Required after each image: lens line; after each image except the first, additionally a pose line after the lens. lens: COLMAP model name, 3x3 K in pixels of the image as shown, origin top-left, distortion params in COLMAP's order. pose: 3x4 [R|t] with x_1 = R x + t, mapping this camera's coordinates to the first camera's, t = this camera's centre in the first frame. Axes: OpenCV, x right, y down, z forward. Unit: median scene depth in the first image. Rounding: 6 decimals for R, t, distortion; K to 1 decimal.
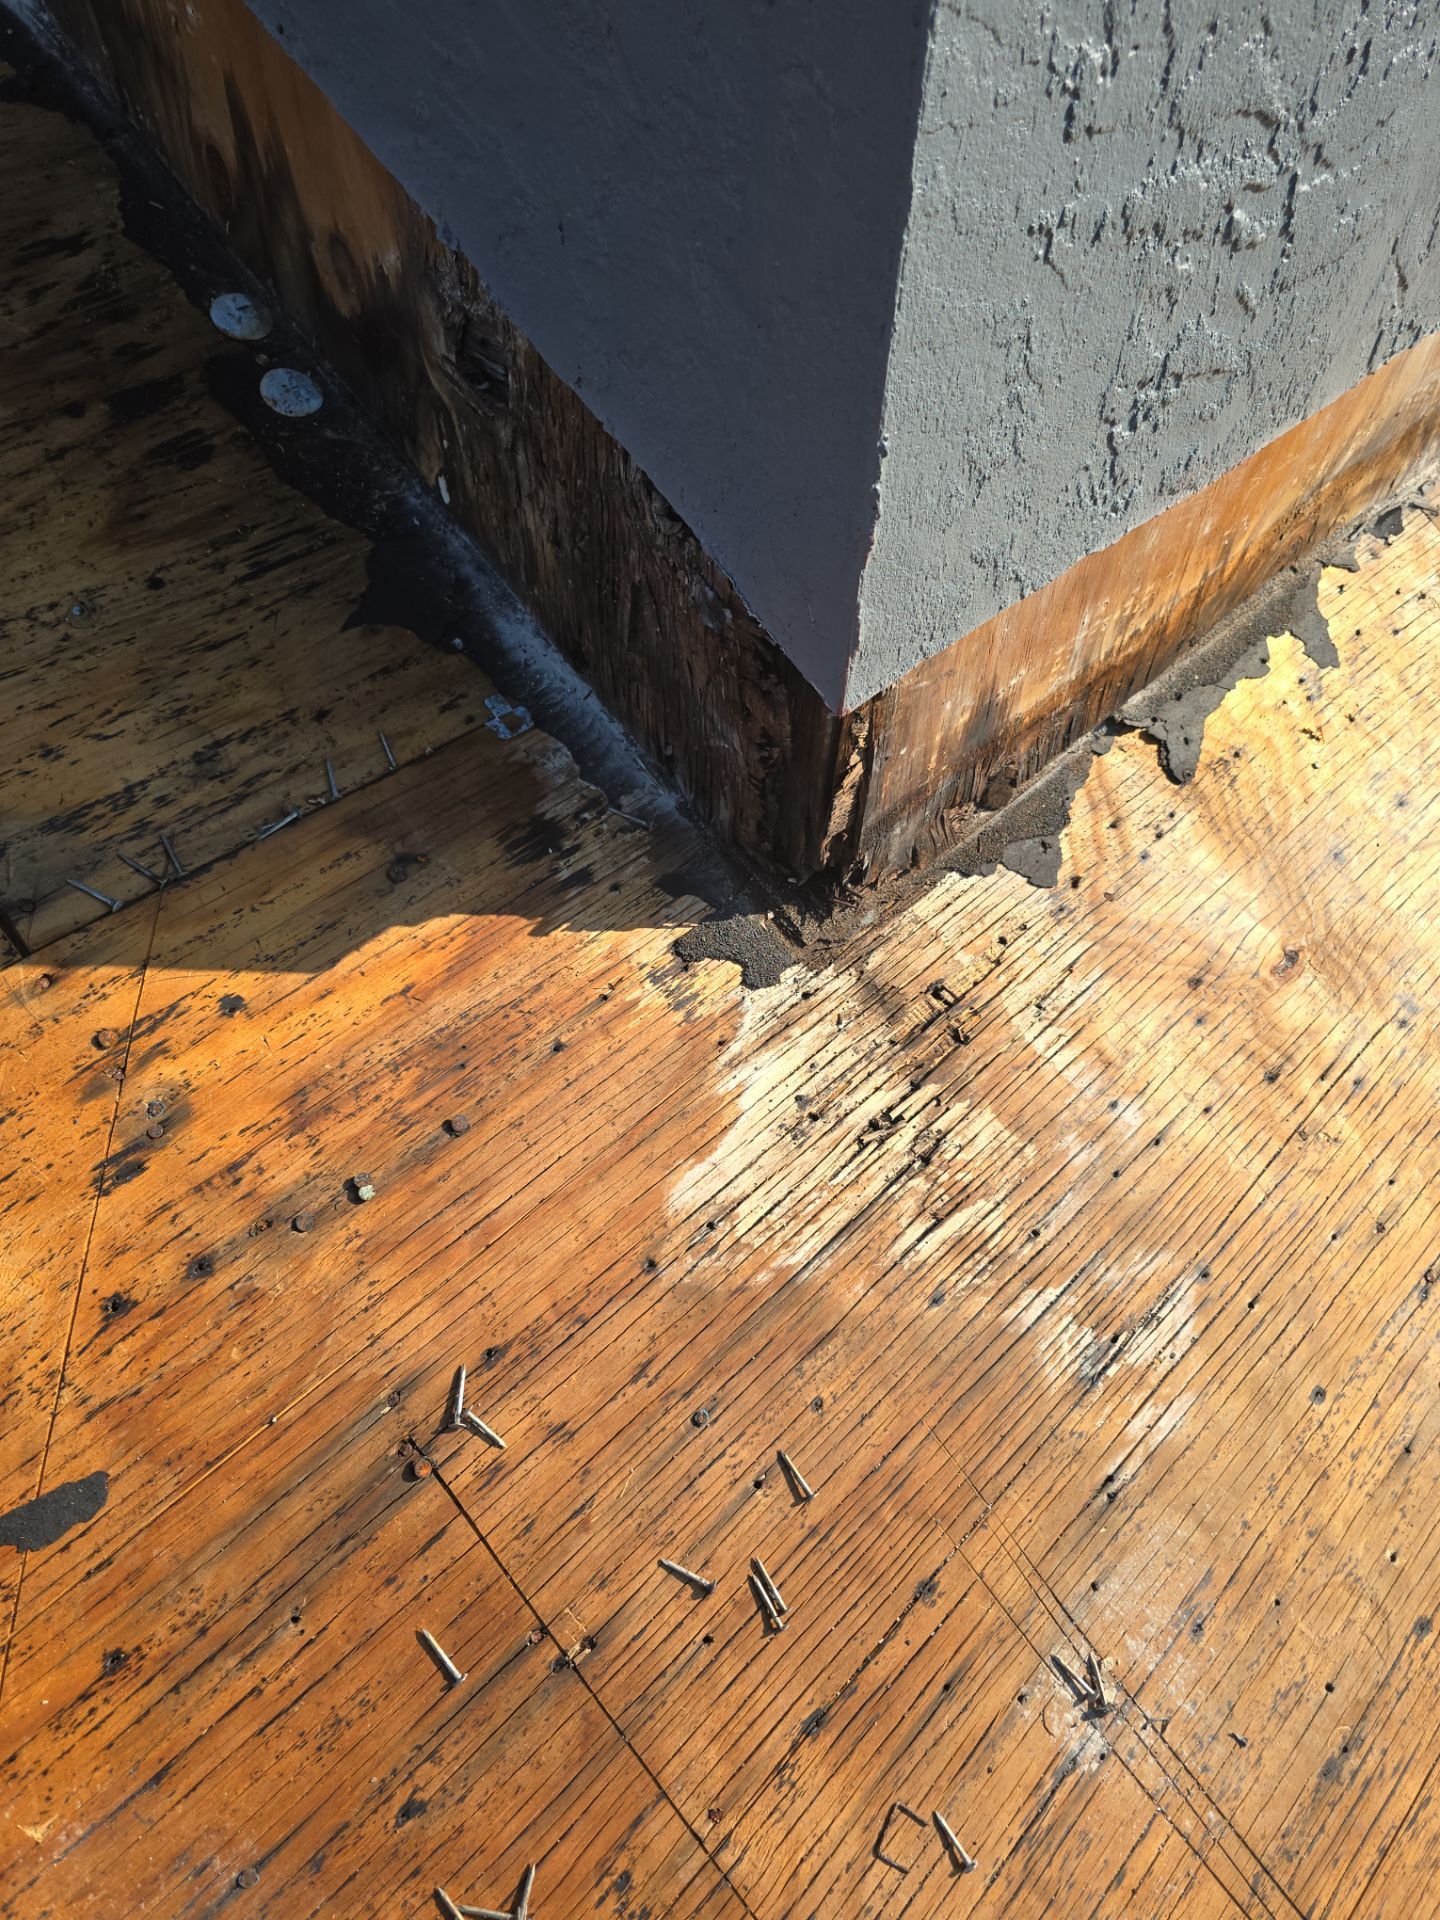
lens RADIAL K [[1408.1, 0, 720.0], [0, 1408.1, 960.0], [0, 0, 1]] dist [0.093854, -0.186185]
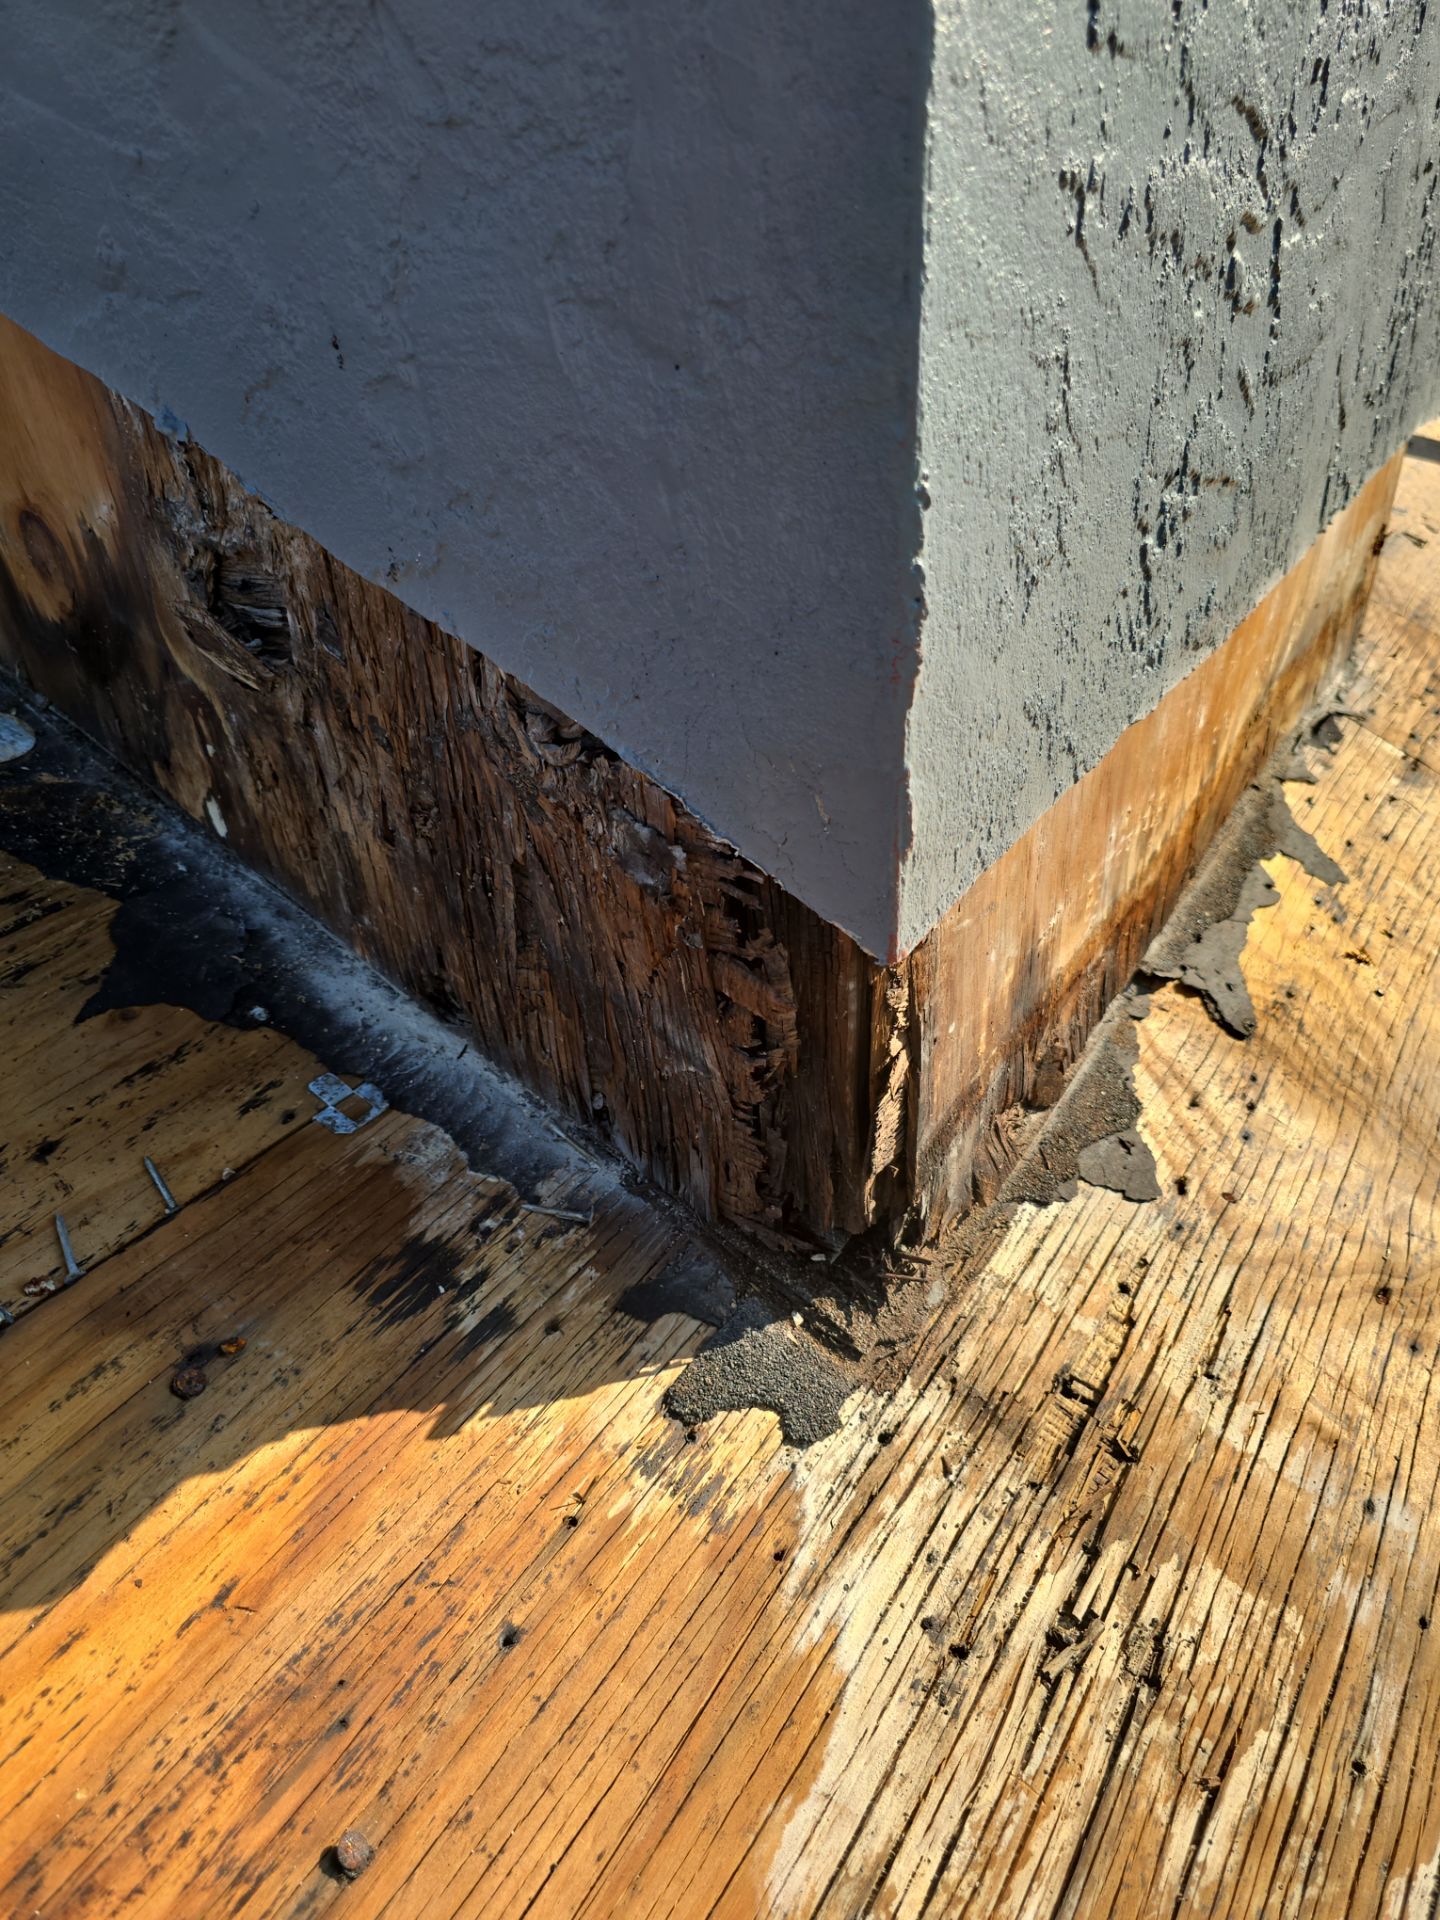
lens RADIAL K [[1325.1, 0, 720.0], [0, 1325.1, 960.0], [0, 0, 1]] dist [0.061450, -0.090372]
pose [[0.973781, -0.170032, 0.151127, -0.065542], [0.207341, 0.936708, -0.282113, -0.022305], [-0.093593, 0.306051, 0.947403, 0.388066]]
